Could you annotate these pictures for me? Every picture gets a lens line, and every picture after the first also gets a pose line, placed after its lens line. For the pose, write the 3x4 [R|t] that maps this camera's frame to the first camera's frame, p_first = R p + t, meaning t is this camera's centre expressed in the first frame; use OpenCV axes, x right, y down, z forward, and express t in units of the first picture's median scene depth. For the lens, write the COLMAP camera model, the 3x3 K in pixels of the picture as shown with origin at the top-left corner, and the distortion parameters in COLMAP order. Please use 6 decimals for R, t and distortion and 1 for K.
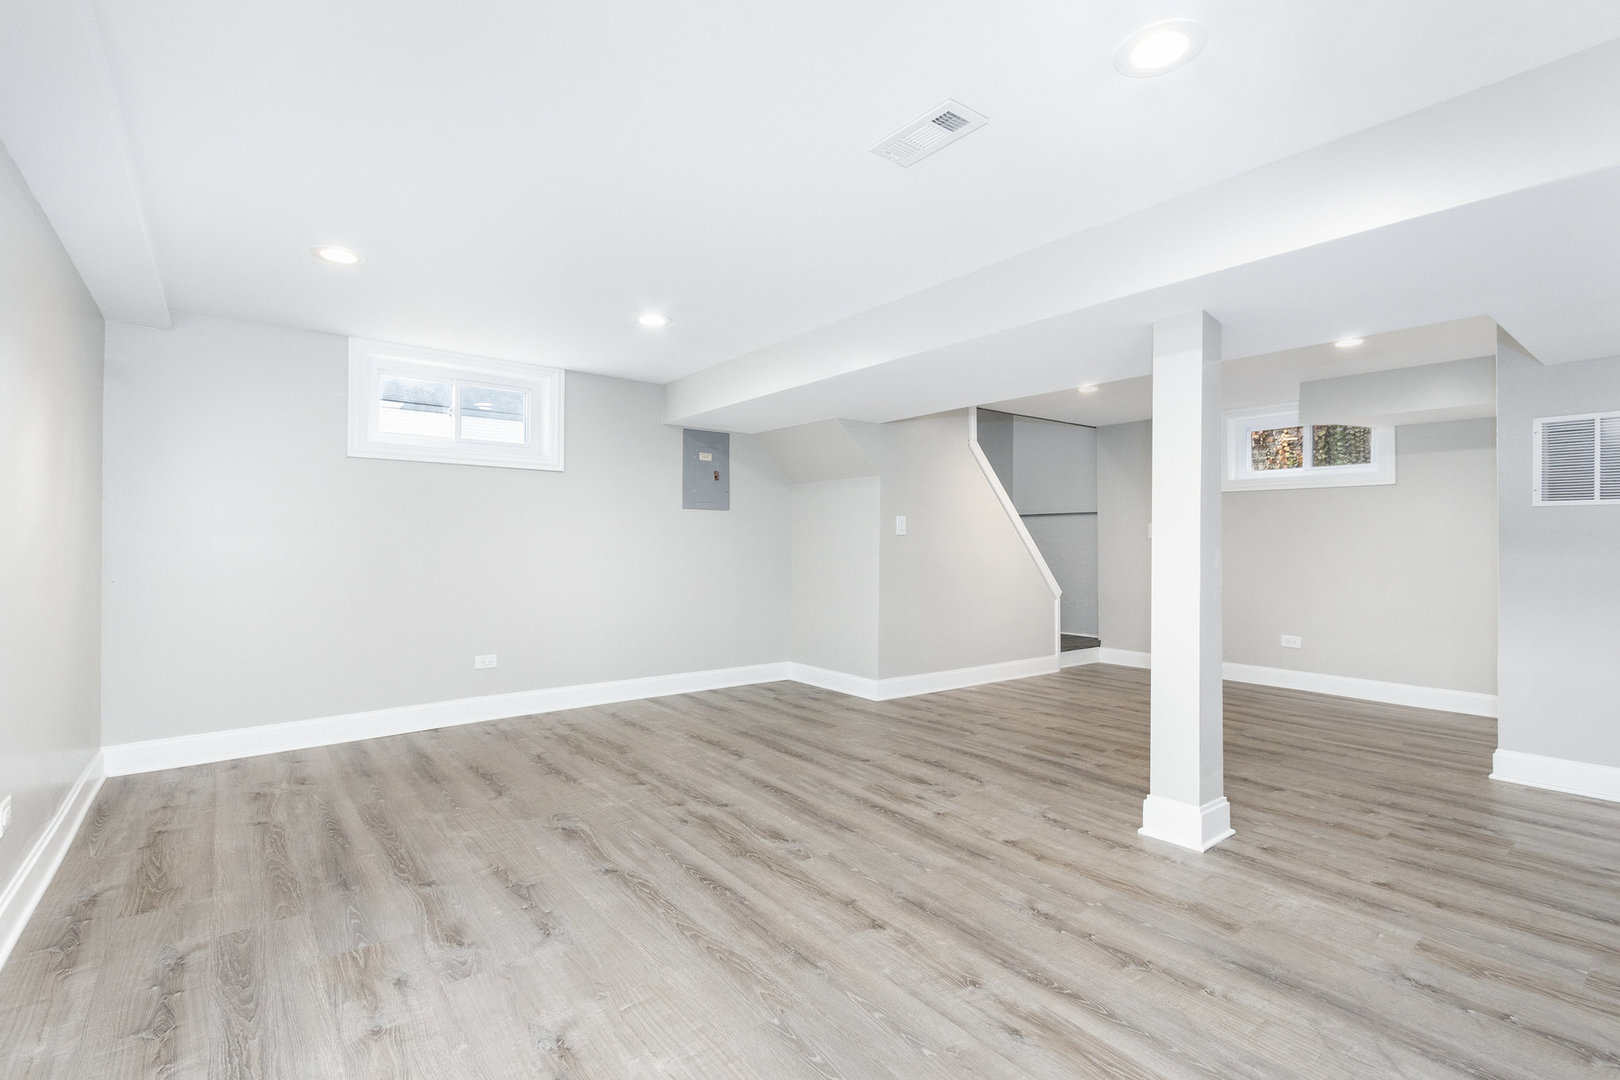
lens RADIAL K [[740.3, 0, 794.4], [0, 740.3, 536.7], [0, 0, 1]] dist [-0.000747, -0.001215]
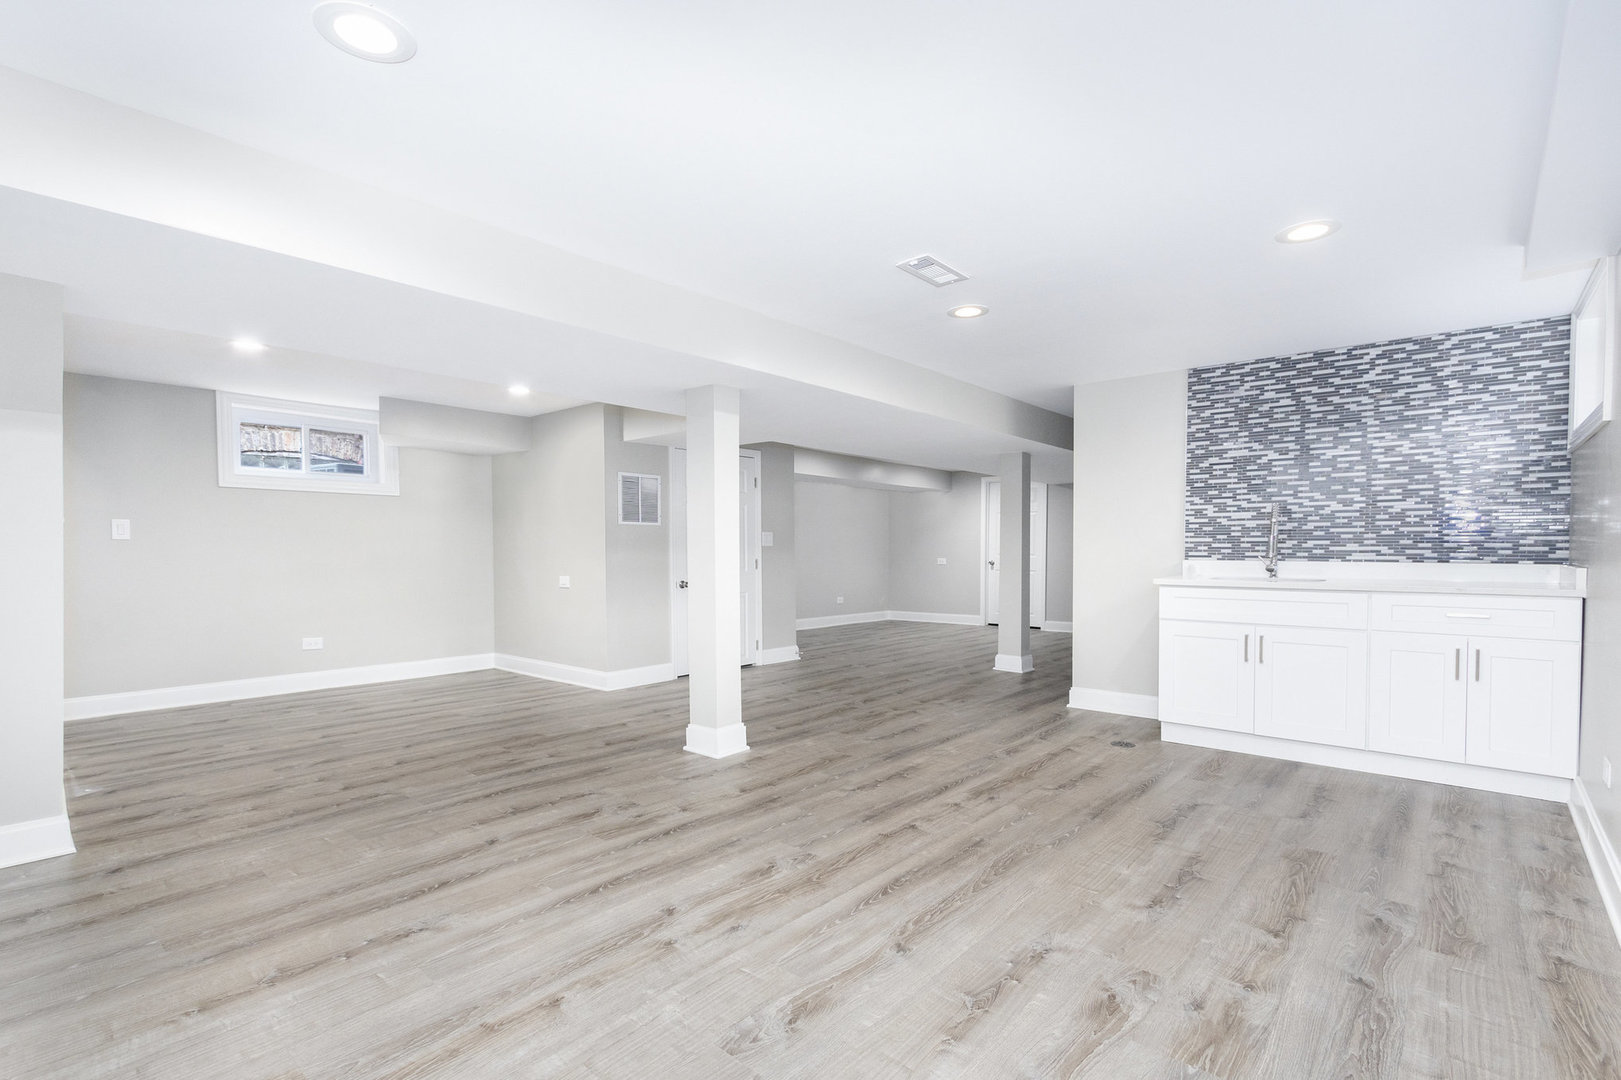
lens RADIAL K [[740.7, 0, 794.9], [0, 740.7, 536.7], [0, 0, 1]] dist [-0.000747, -0.001215]
pose [[-0.178120, 0.009117, 0.983967, -0.878983], [-0.007946, 0.999911, -0.010703, 0.003354], [-0.983977, -0.009725, -0.178031, 1.067795]]
